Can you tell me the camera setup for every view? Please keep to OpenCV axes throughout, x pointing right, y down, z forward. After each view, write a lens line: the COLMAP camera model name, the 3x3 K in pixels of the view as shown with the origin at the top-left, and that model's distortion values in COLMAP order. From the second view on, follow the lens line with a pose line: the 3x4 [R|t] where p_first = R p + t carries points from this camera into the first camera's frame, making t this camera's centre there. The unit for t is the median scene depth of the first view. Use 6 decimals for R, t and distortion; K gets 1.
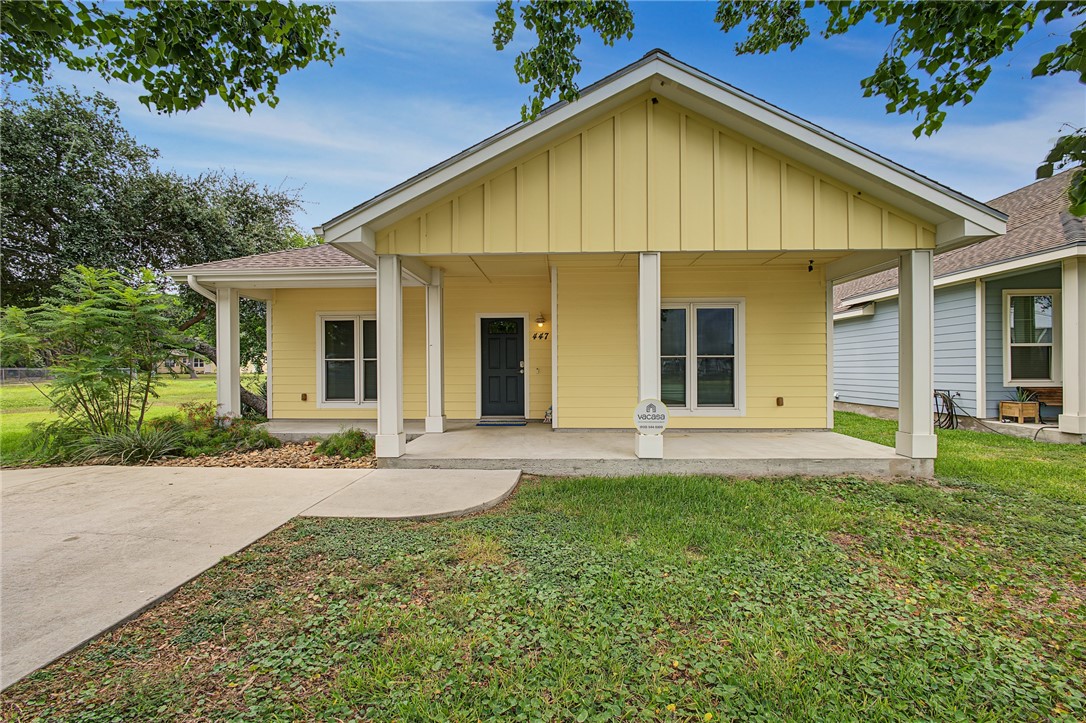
lens RADIAL K [[465.8, 0, 541.7], [0, 465.8, 362.3], [0, 0, 1]] dist [-0.014658, 0.006079]
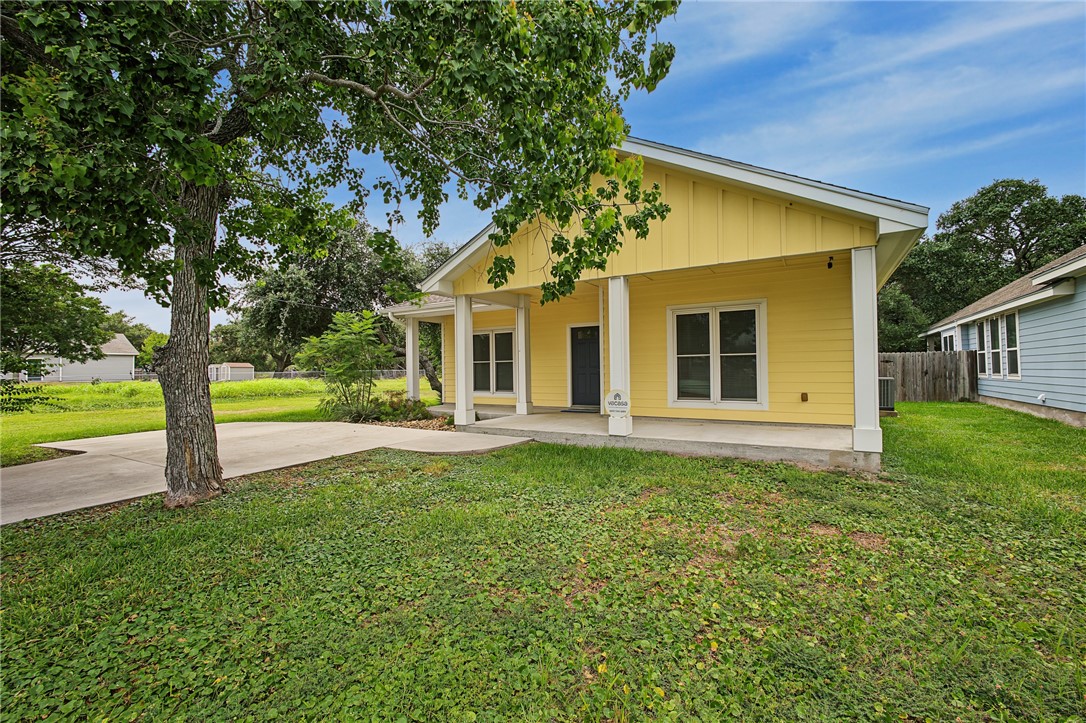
lens RADIAL K [[465.8, 0, 545.6], [0, 465.8, 363.7], [0, 0, 1]] dist [-0.014658, 0.006079]
pose [[0.875753, -0.012853, -0.482588, 0.507629], [0.015069, 0.999886, 0.000716, 0.001162], [0.482524, -0.007899, 0.875847, -0.172654]]
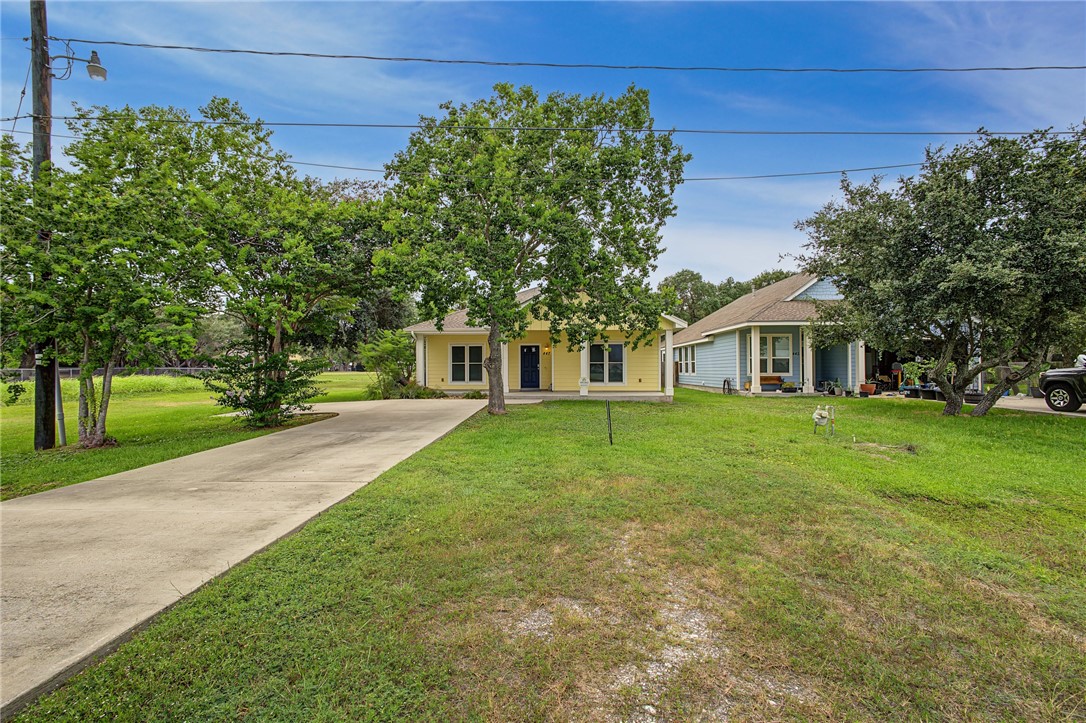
lens RADIAL K [[465.8, 0, 547.7], [0, 465.8, 364.2], [0, 0, 1]] dist [-0.014658, 0.006079]
pose [[0.999797, 0.002490, 0.019980, -0.052683], [-0.002564, 0.999990, 0.003689, -0.014339], [-0.019971, -0.003739, 0.999794, -1.575476]]
